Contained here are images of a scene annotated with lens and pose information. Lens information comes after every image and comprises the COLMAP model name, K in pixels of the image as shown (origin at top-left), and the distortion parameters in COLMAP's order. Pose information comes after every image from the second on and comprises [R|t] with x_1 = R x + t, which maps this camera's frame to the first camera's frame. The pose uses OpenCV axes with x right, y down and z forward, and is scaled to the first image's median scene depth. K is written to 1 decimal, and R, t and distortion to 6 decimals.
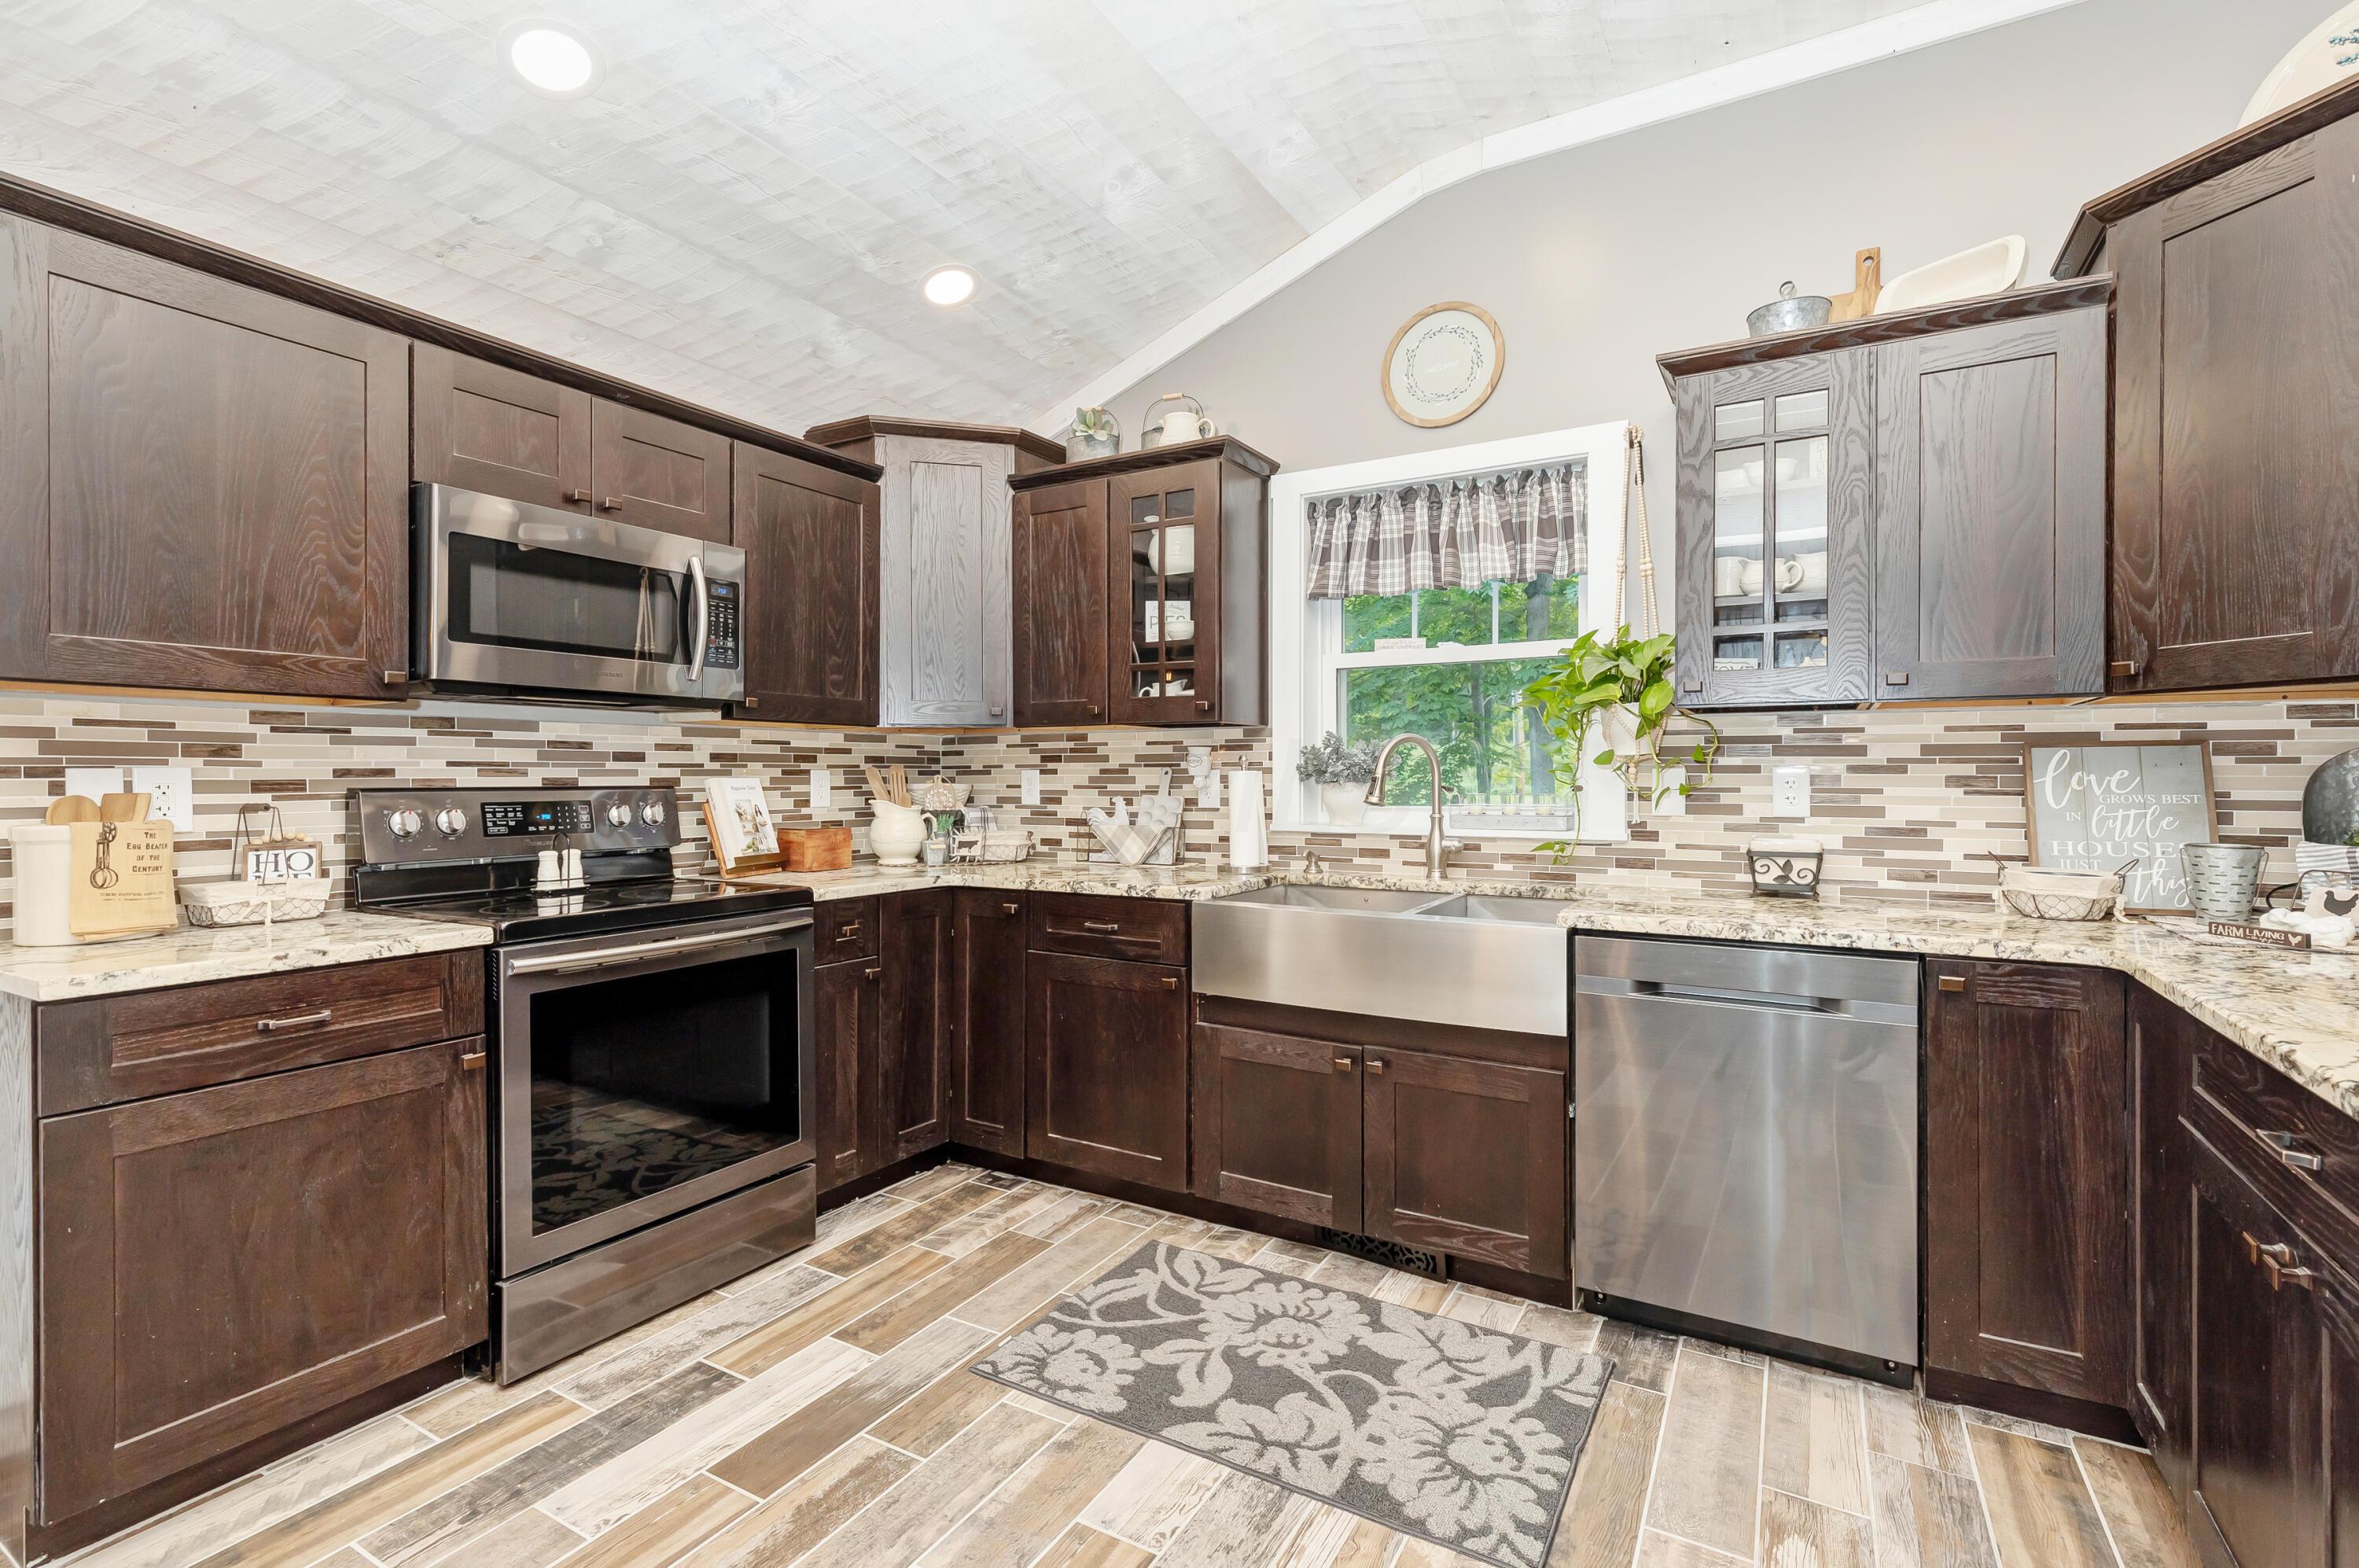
lens RADIAL K [[1099.4, 0, 1196.4], [0, 1099.4, 769.2], [0, 0, 1]] dist [0.016832, 0.000013]
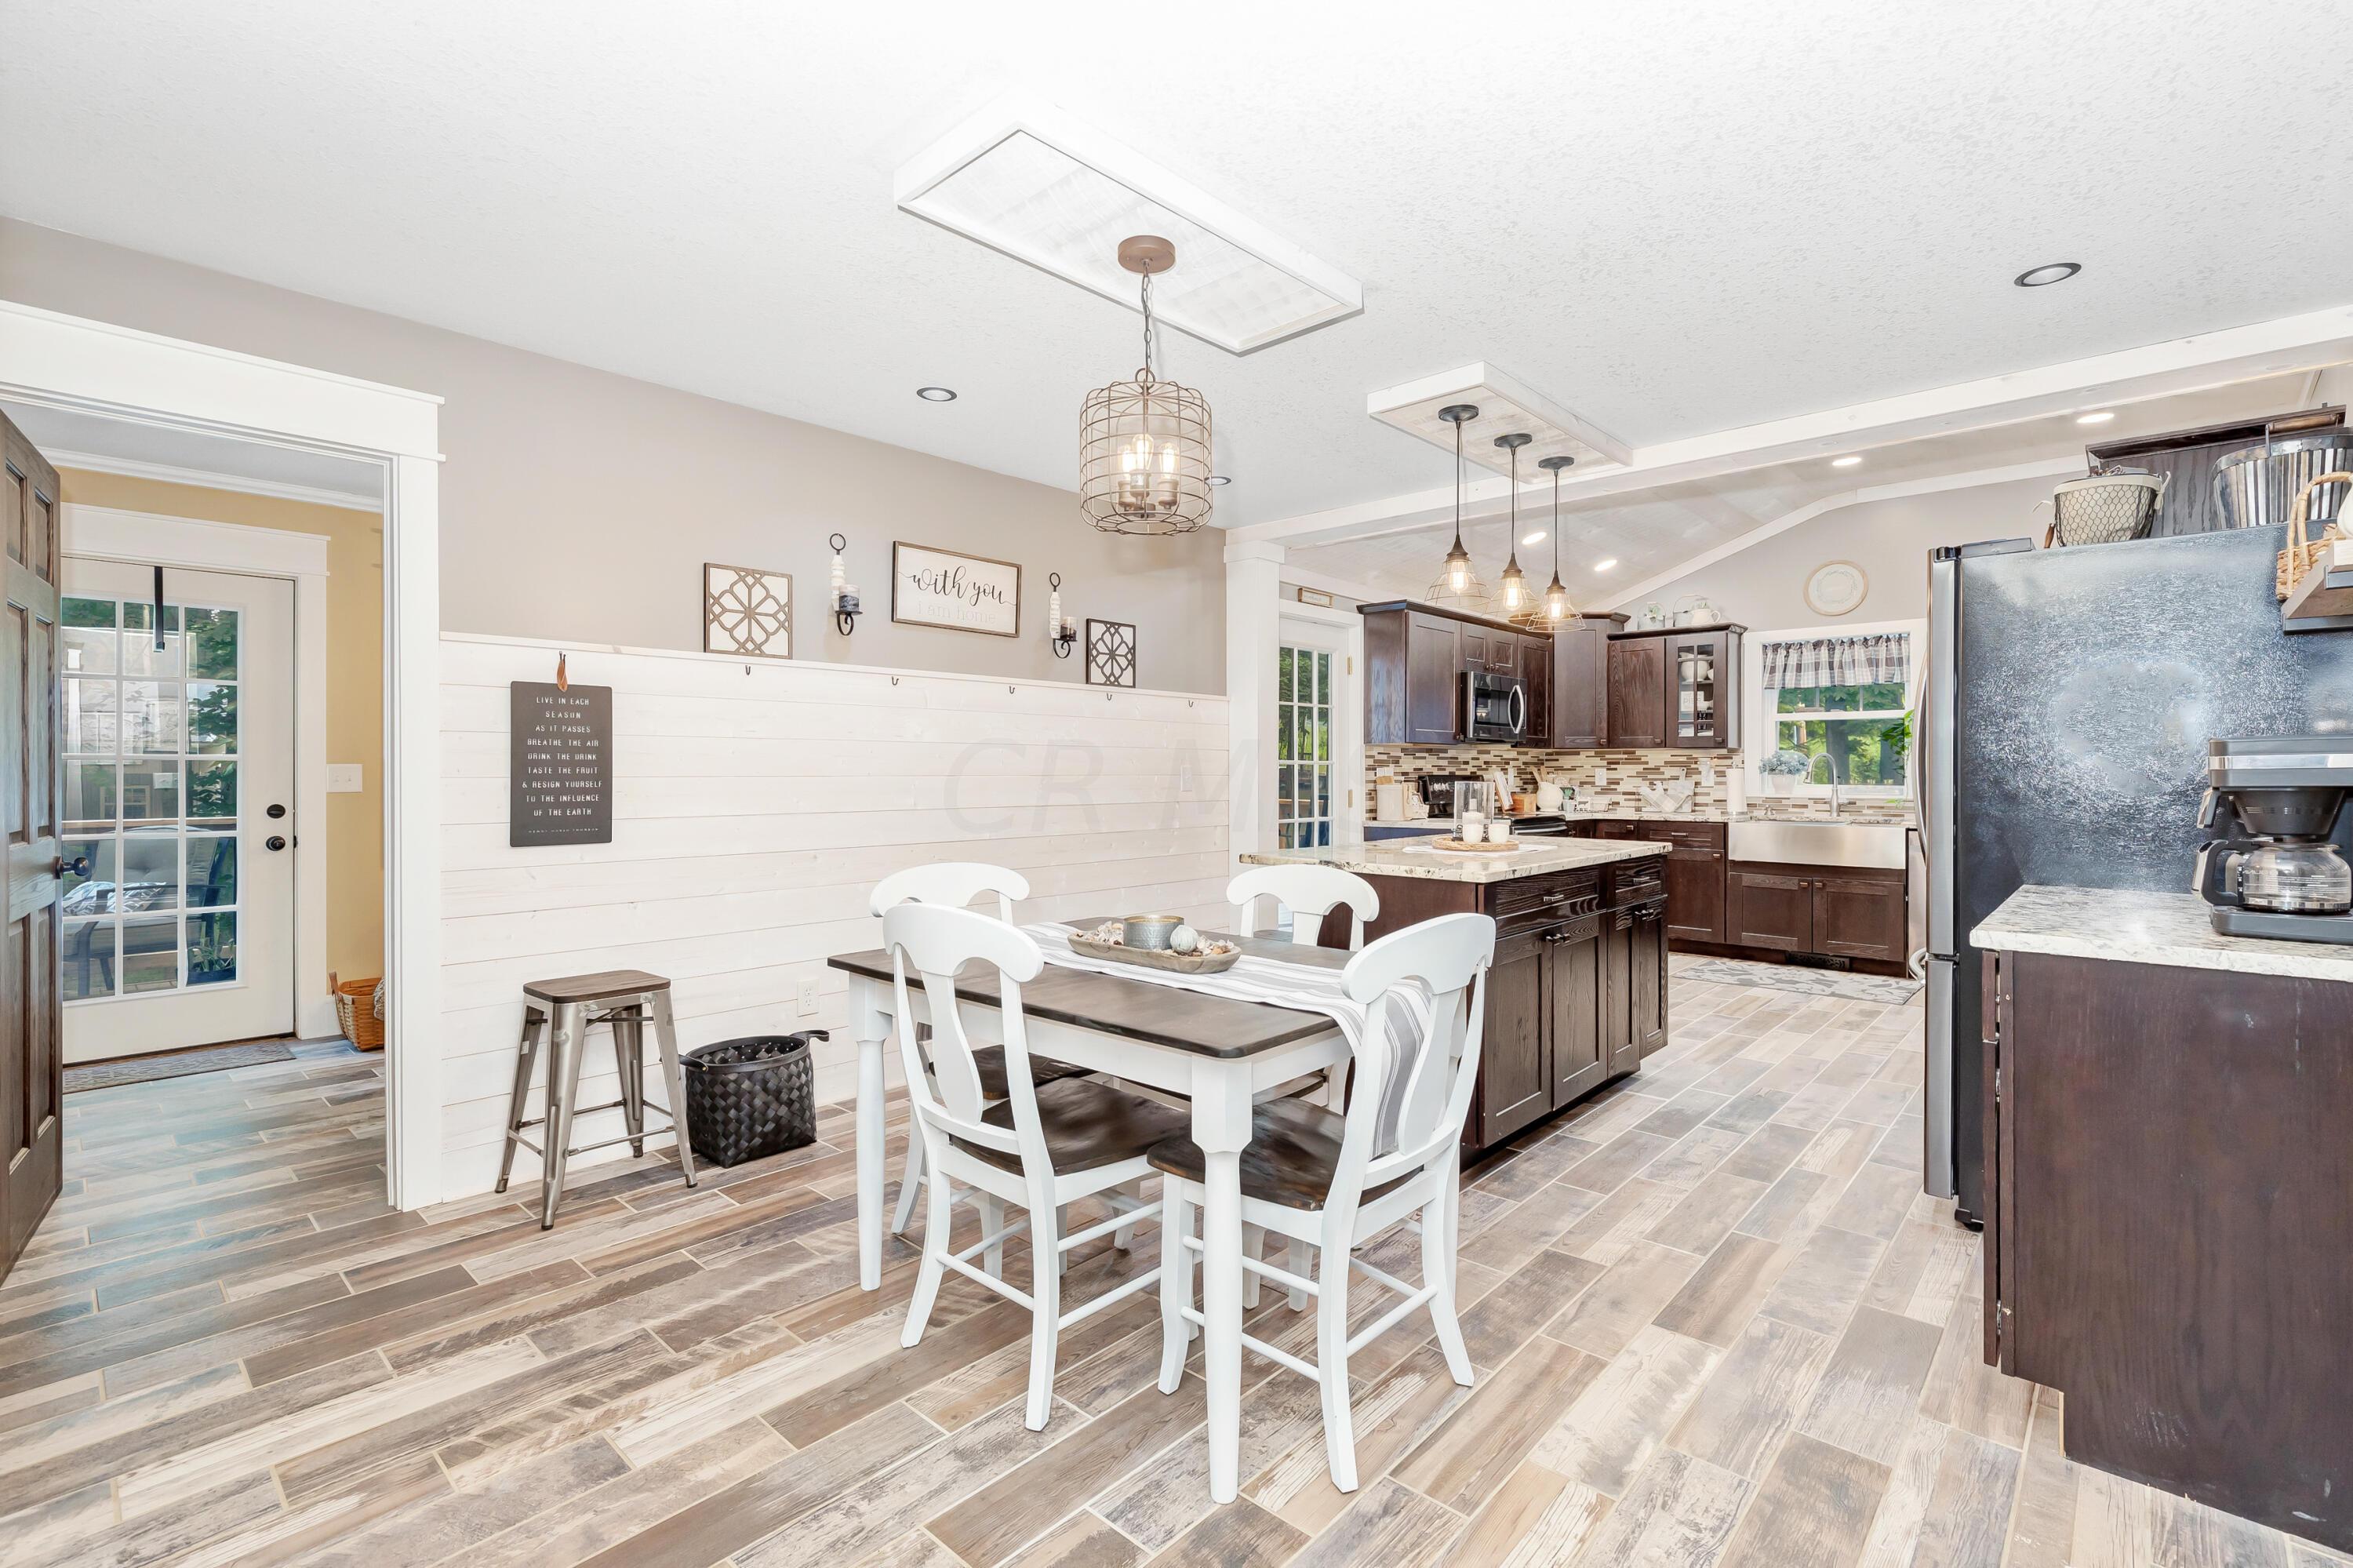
lens RADIAL K [[1096.7, 0, 1193.4], [0, 1096.7, 769.2], [0, 0, 1]] dist [0.016832, 0.000013]
pose [[0.978783, 0.001037, -0.204898, -0.580322], [-0.000474, 0.999996, 0.002796, -0.003781], [0.204901, -0.002640, 0.978779, -1.424879]]
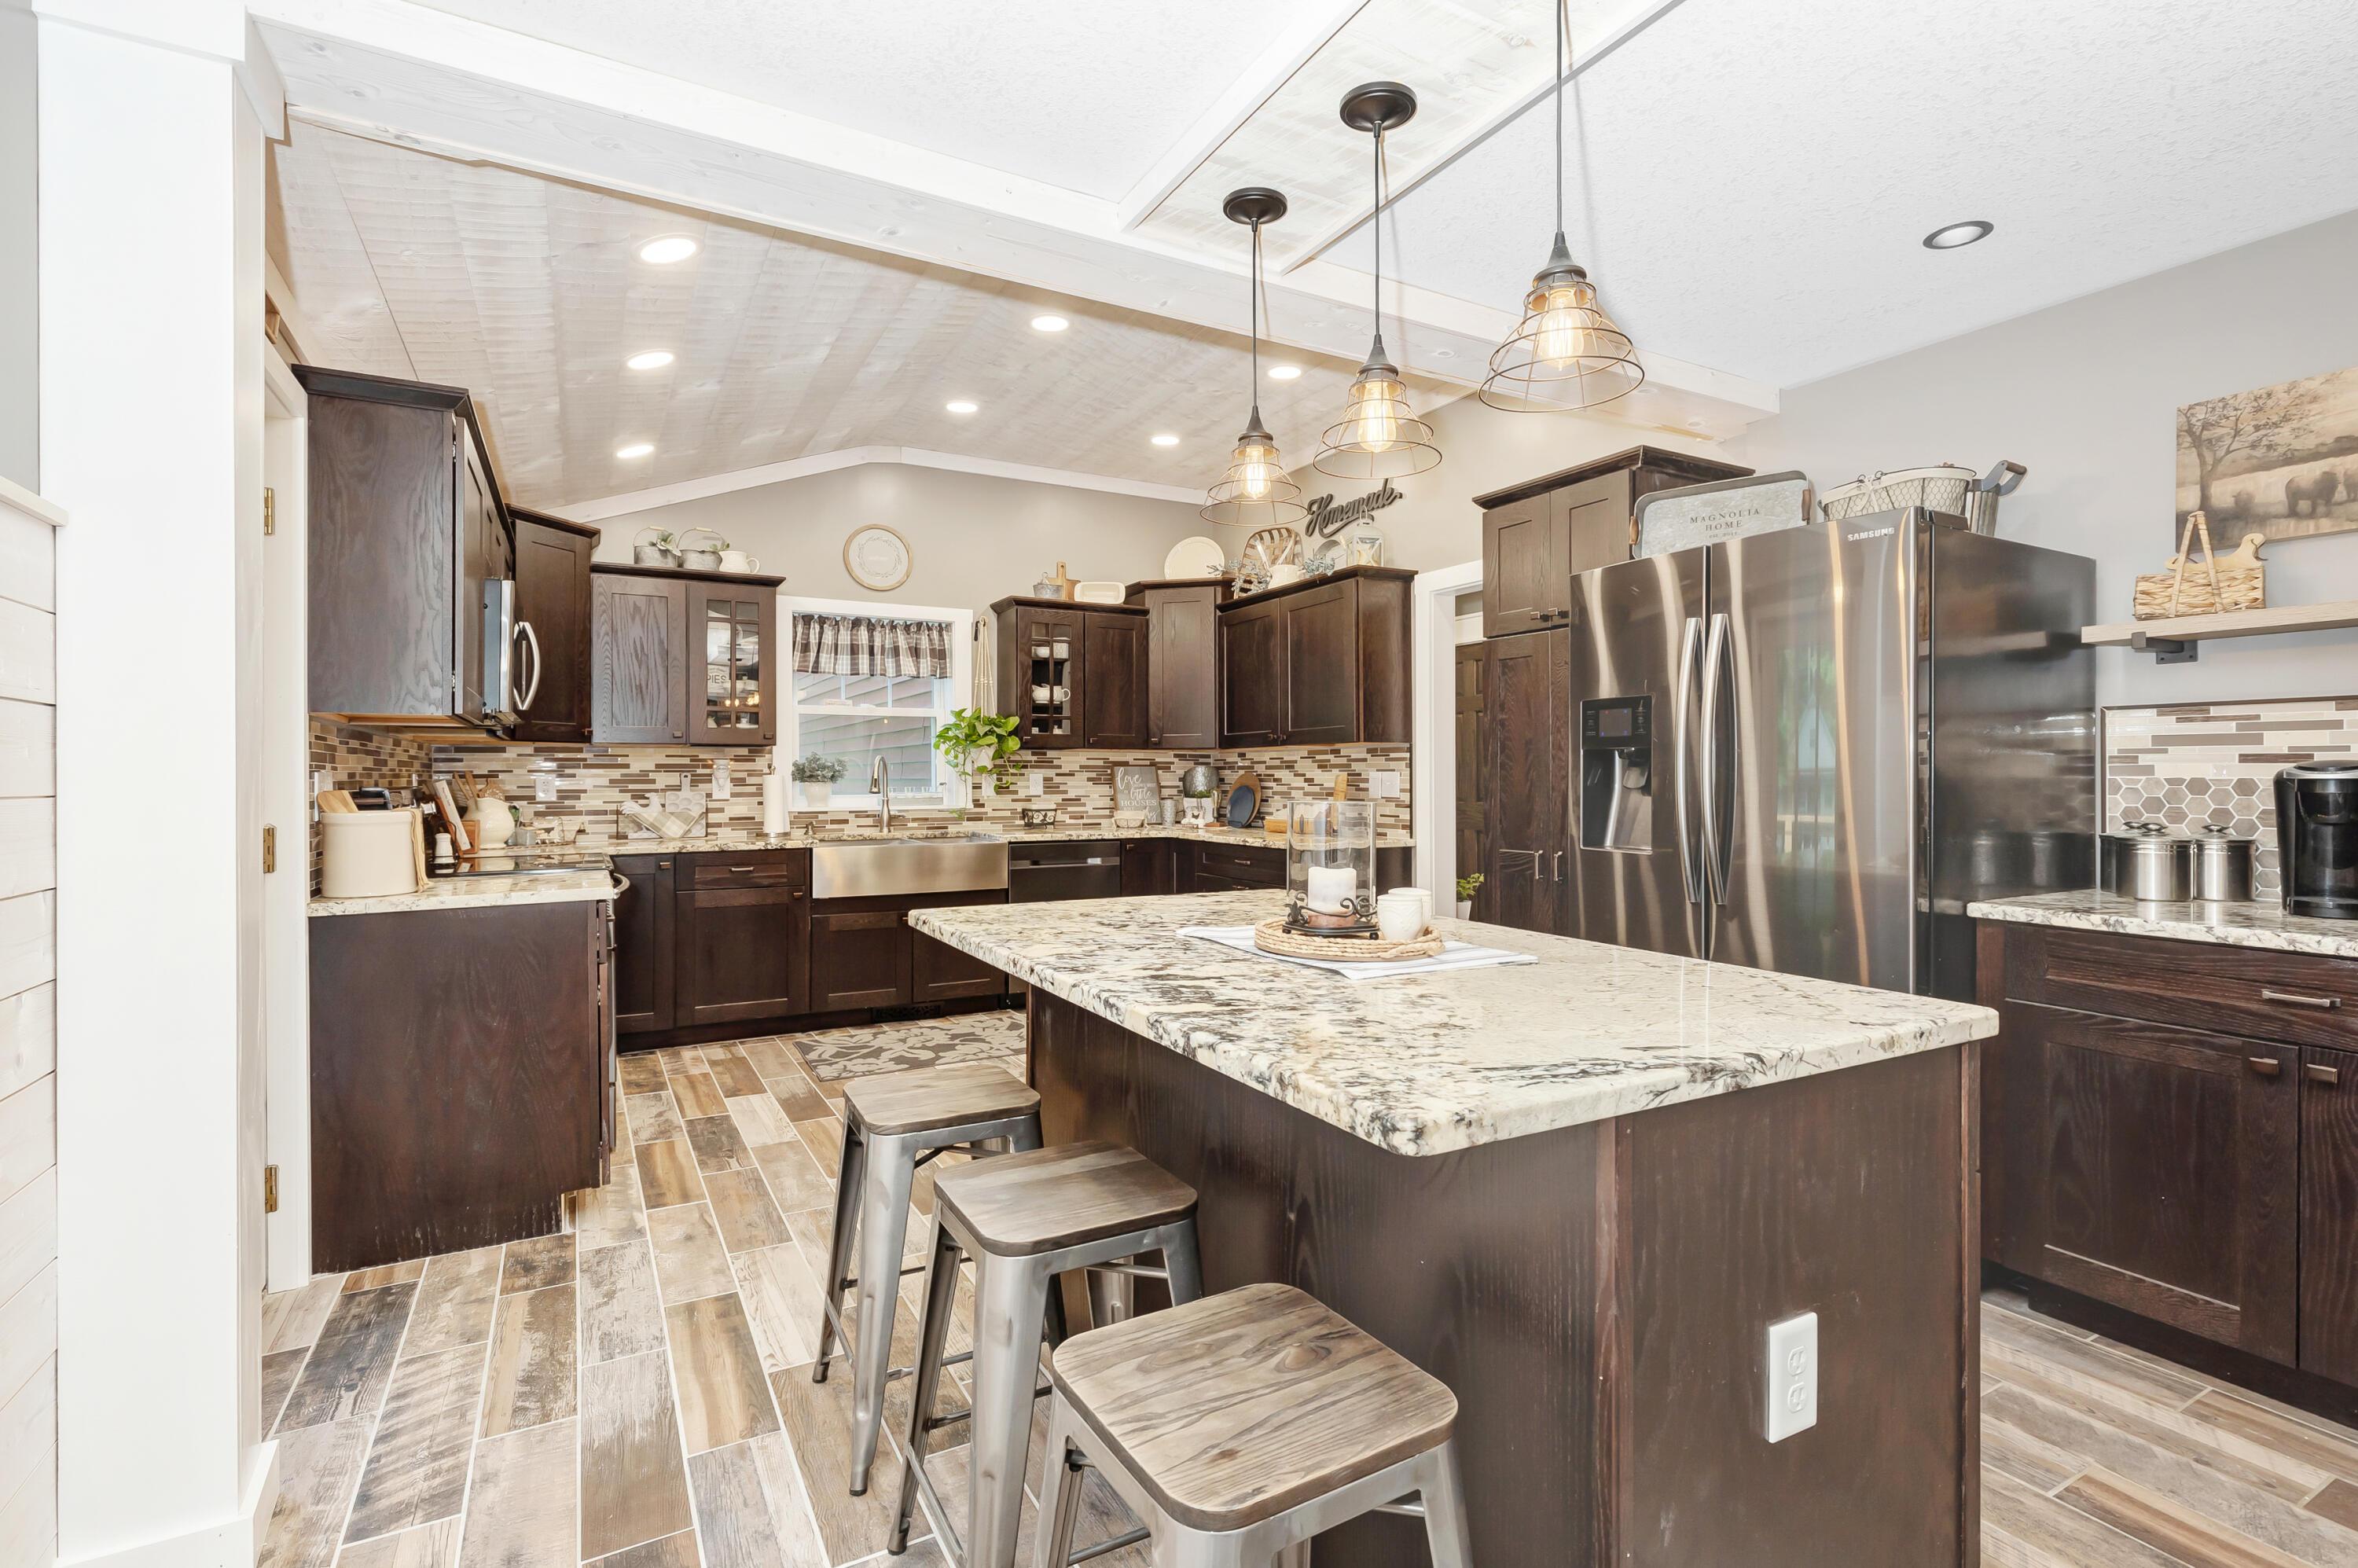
lens RADIAL K [[1059.7, 0, 1179.0], [0, 1059.7, 784.0], [0, 0, 1]] dist [0.000801, -0.000006]
pose [[0.514647, -0.006067, 0.857380, -1.026715], [-0.002298, 0.999962, 0.008456, -0.000138], [-0.857399, -0.006322, 0.514614, -0.349241]]
